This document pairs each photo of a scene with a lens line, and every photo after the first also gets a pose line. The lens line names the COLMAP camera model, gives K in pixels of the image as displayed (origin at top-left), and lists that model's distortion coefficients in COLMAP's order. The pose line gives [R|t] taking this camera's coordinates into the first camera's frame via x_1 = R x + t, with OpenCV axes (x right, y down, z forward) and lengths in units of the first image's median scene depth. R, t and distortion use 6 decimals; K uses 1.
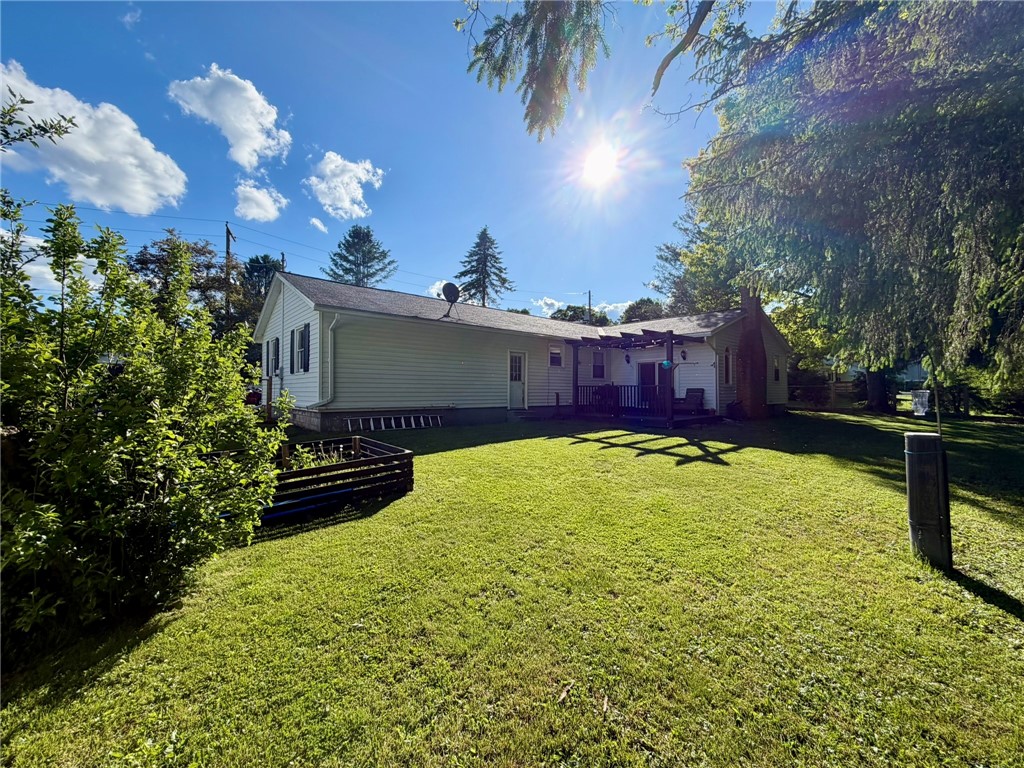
lens RADIAL K [[404.6, 0, 512.0], [0, 404.6, 384.0], [0, 0, 1]] dist [-0.000860, 0.000135]
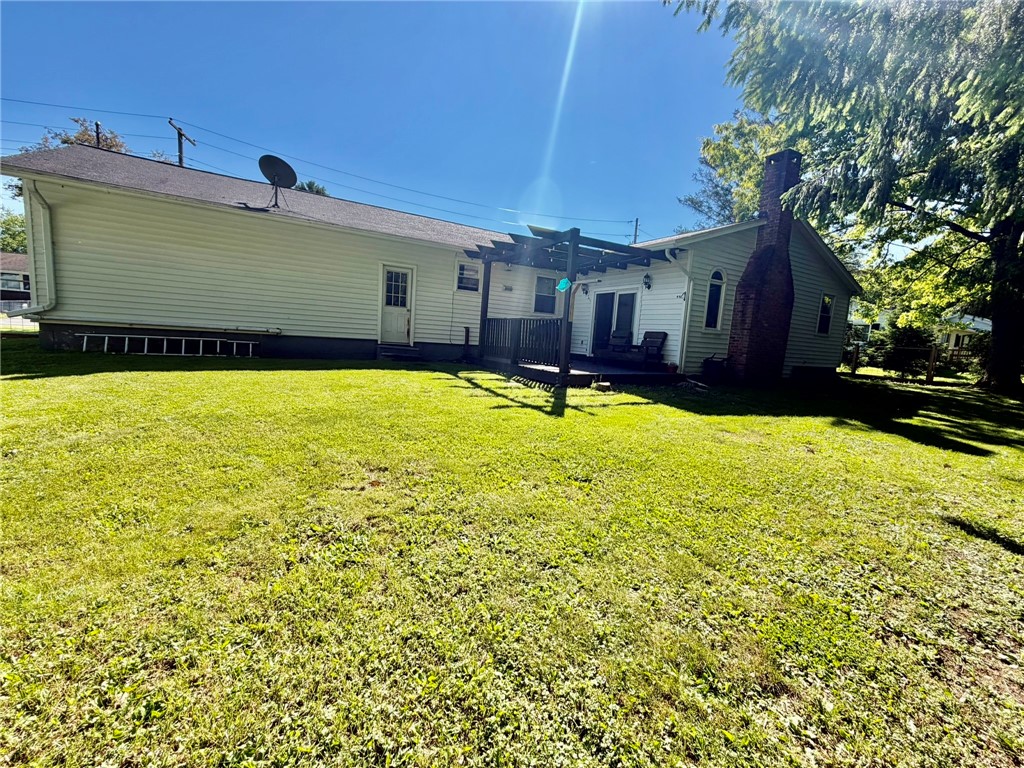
lens RADIAL K [[404.6, 0, 512.0], [0, 404.6, 384.0], [0, 0, 1]] dist [-0.000860, 0.000135]
pose [[0.978018, 0.085082, -0.190374, 0.360884], [-0.059739, 0.989027, 0.135115, 0.019901], [0.199781, -0.120772, 0.972369, 0.294128]]
